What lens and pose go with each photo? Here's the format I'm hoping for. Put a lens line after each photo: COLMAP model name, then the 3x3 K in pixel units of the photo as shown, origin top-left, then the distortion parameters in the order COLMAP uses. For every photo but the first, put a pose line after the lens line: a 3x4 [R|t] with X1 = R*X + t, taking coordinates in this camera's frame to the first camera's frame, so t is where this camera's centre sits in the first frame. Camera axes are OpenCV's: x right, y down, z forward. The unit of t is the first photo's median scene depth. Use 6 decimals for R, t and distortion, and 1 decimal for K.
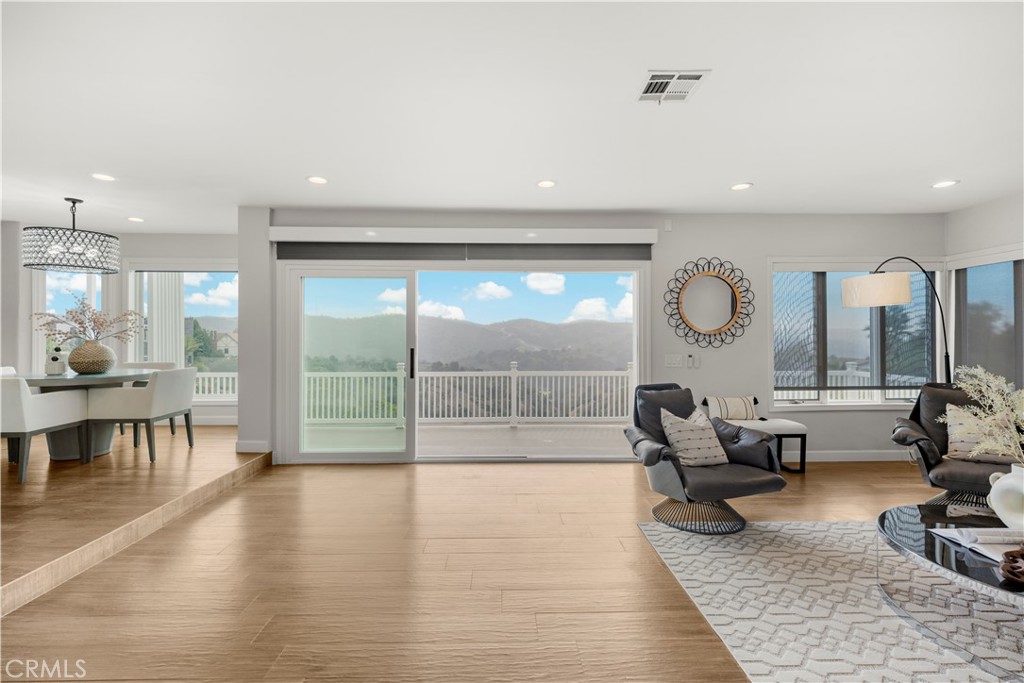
lens RADIAL K [[465.9, 0, 506.8], [0, 465.9, 332.0], [0, 0, 1]] dist [-0.001511, -0.000134]
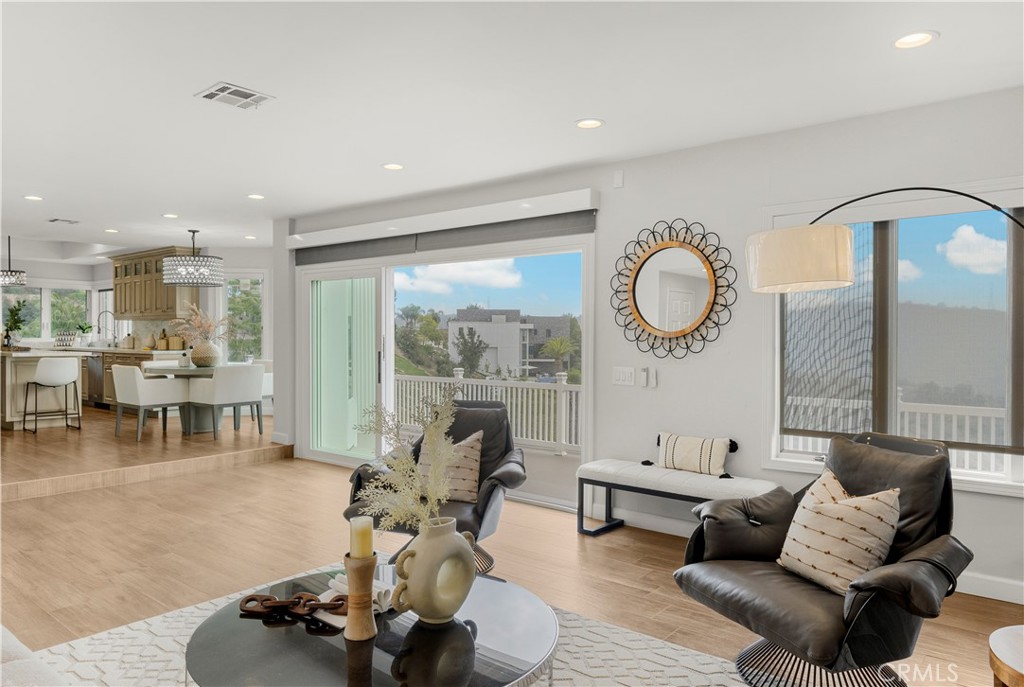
lens RADIAL K [[698.7, 0, 509.7], [0, 698.7, 343.1], [0, 0, 1]] dist [-0.002921, 0.000248]
pose [[0.749799, 0.009138, -0.661602, 0.915767], [0.001754, 0.999874, 0.015798, -0.003274], [0.661663, -0.013006, 0.749688, 0.120598]]
